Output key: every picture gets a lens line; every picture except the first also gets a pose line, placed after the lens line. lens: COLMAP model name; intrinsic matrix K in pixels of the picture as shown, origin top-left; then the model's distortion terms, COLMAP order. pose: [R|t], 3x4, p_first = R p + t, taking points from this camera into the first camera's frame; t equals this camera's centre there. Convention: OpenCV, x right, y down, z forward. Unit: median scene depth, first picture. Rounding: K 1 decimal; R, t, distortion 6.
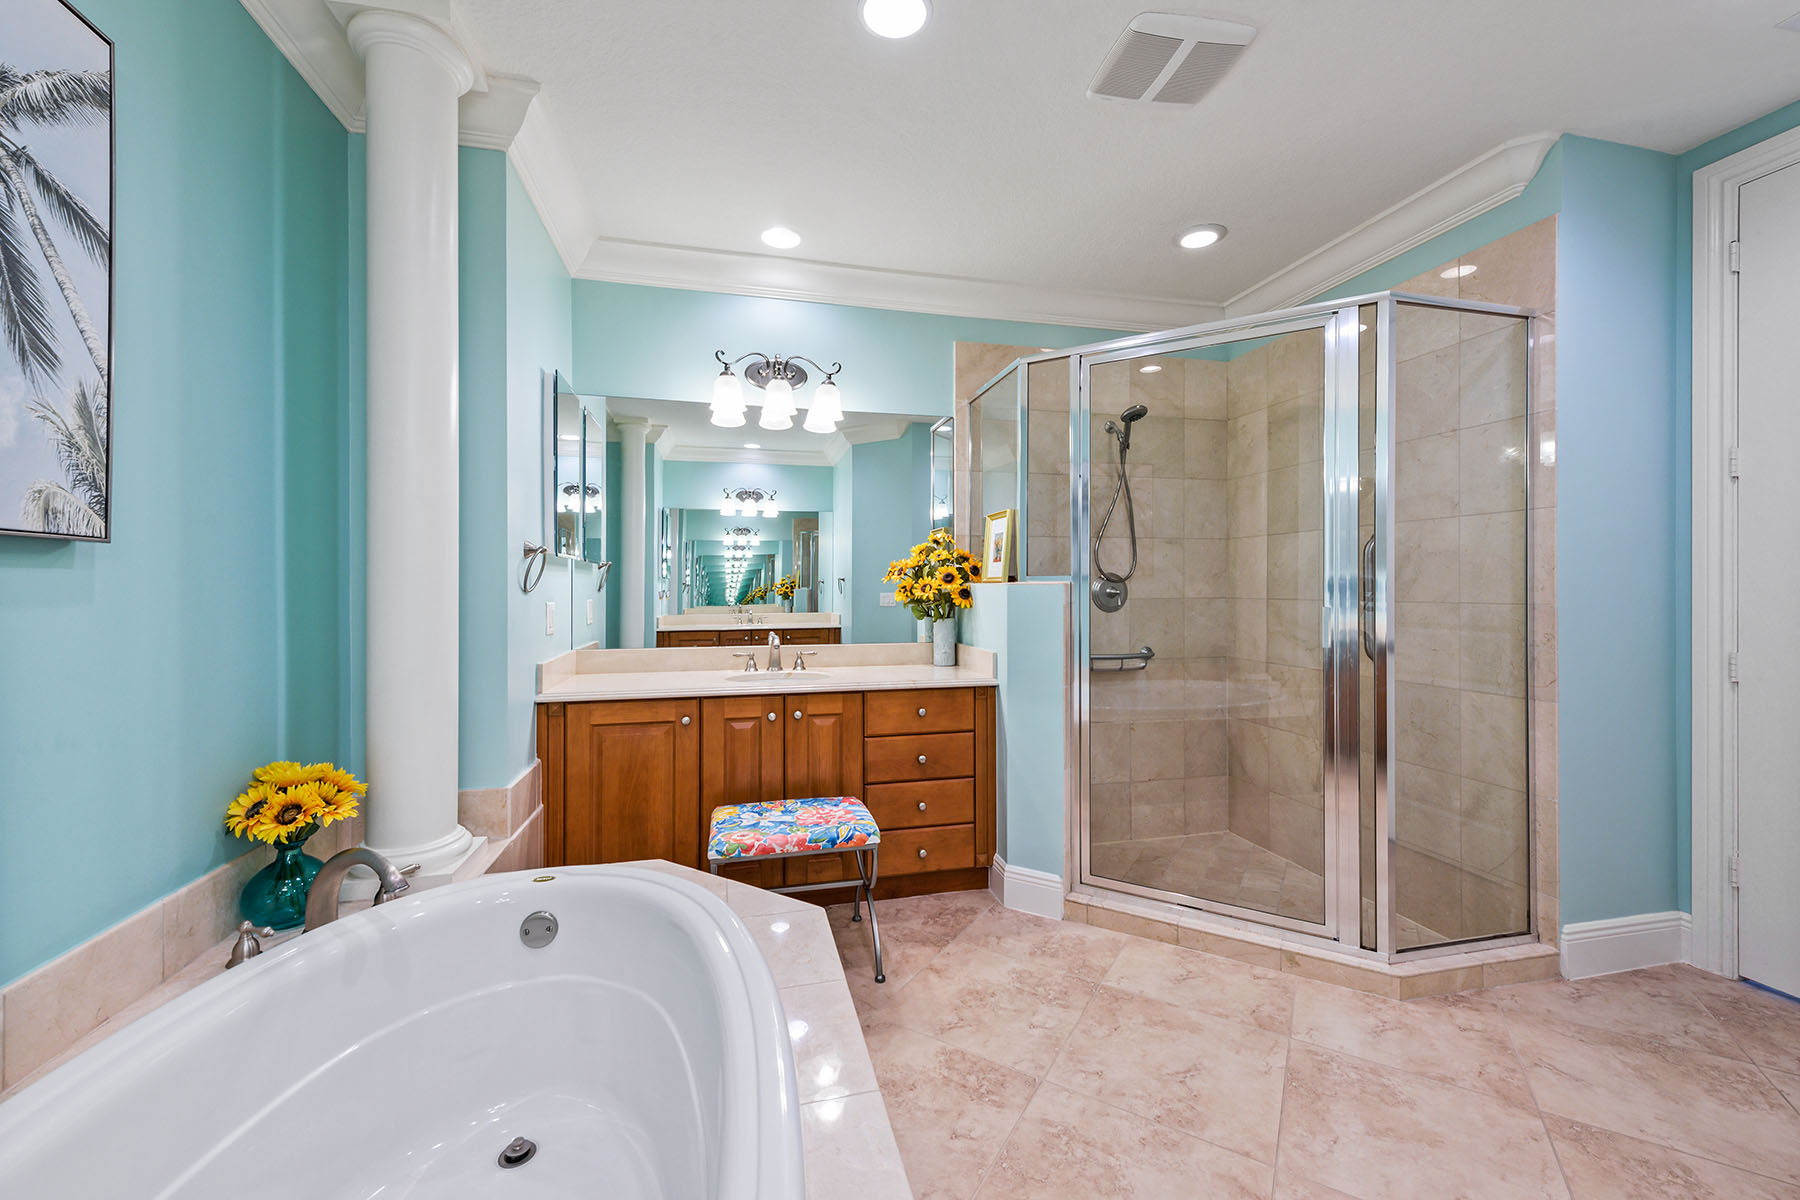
lens RADIAL K [[717.5, 0, 918.9], [0, 717.5, 589.8], [0, 0, 1]] dist [0.010255, -0.000163]
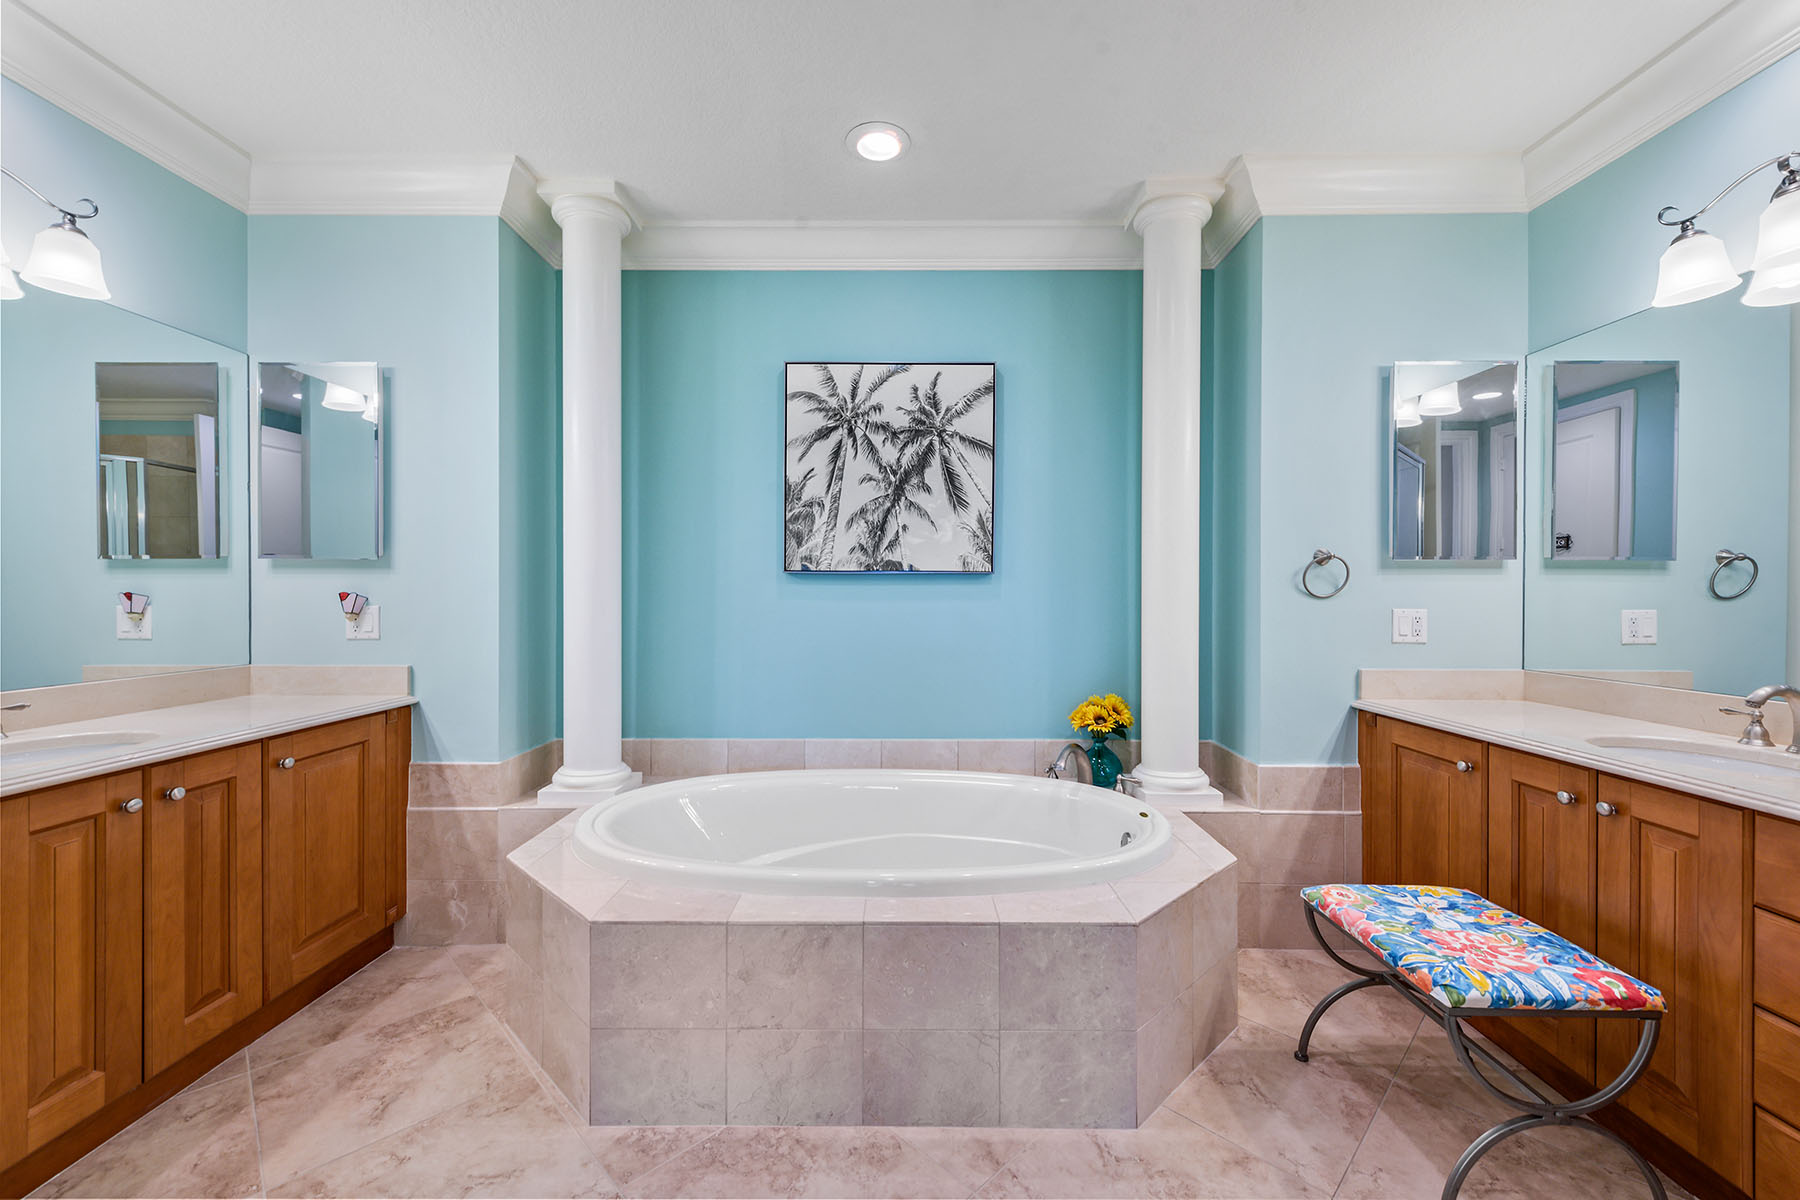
lens RADIAL K [[750.6, 0, 914.7], [0, 750.6, 596.9], [0, 0, 1]] dist [0.020614, -0.003222]
pose [[-0.259971, 0.003511, -0.965610, 1.323770], [-0.005904, 0.999969, 0.005226, 0.000003], [0.965598, 0.007059, -0.259942, 1.387304]]
